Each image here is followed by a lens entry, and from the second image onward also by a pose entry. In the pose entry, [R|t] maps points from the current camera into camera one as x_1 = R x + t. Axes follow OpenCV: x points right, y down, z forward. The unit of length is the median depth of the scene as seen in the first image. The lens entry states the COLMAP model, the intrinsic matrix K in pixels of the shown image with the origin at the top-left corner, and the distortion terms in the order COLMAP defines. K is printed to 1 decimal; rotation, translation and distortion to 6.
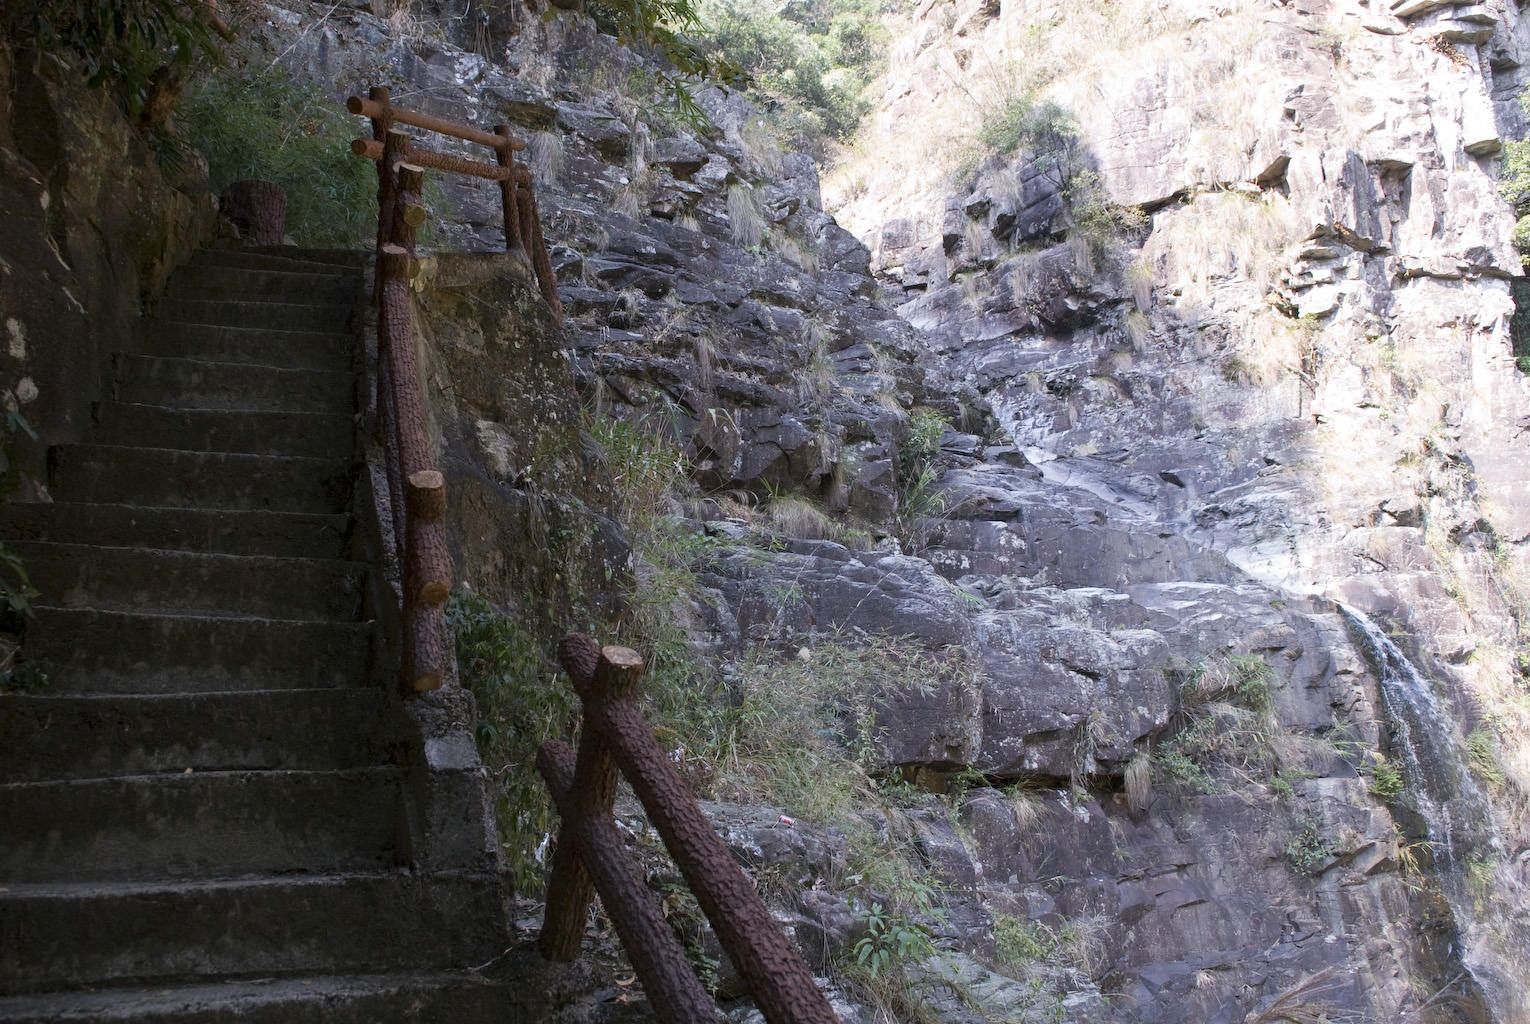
lens RADIAL K [[1142.3, 0, 769.7], [0, 1142.3, 512.1], [0, 0, 1]] dist [-0.031046, -0.023712]
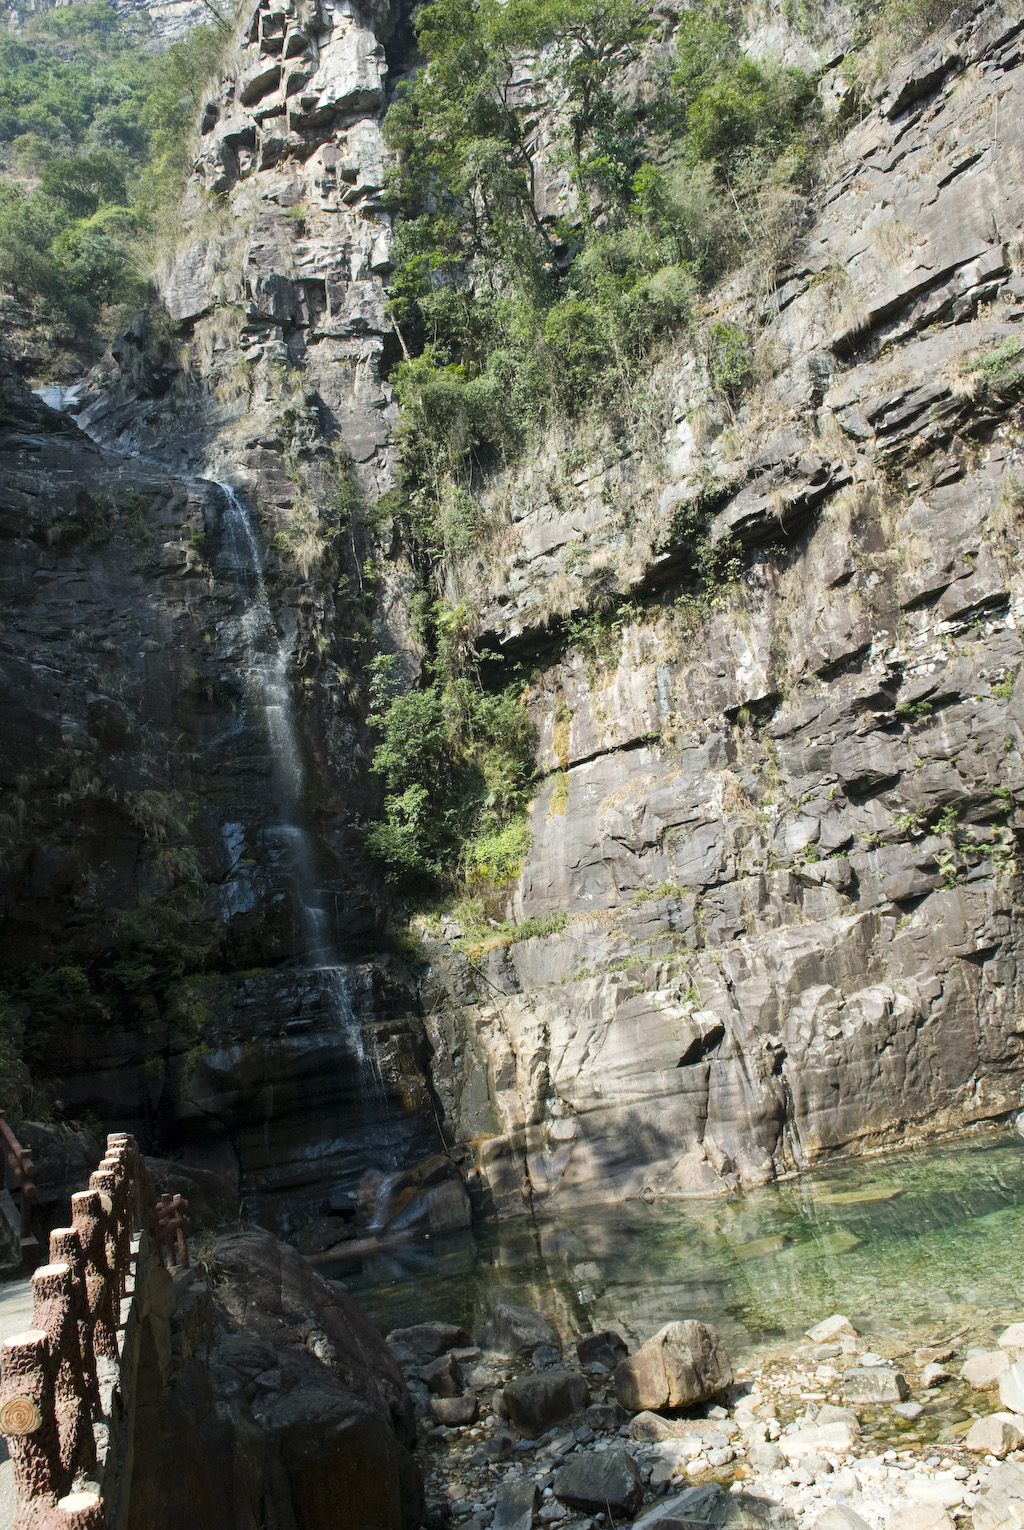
lens RADIAL K [[1142.3, 0, 521.5], [0, 1142.3, 755.8], [0, 0, 1]] dist [-0.031046, -0.023712]
pose [[0.991603, -0.115145, 0.058866, 0.765716], [0.115279, 0.993332, 0.001120, 0.560834], [-0.058603, 0.005675, 0.998265, -0.980476]]
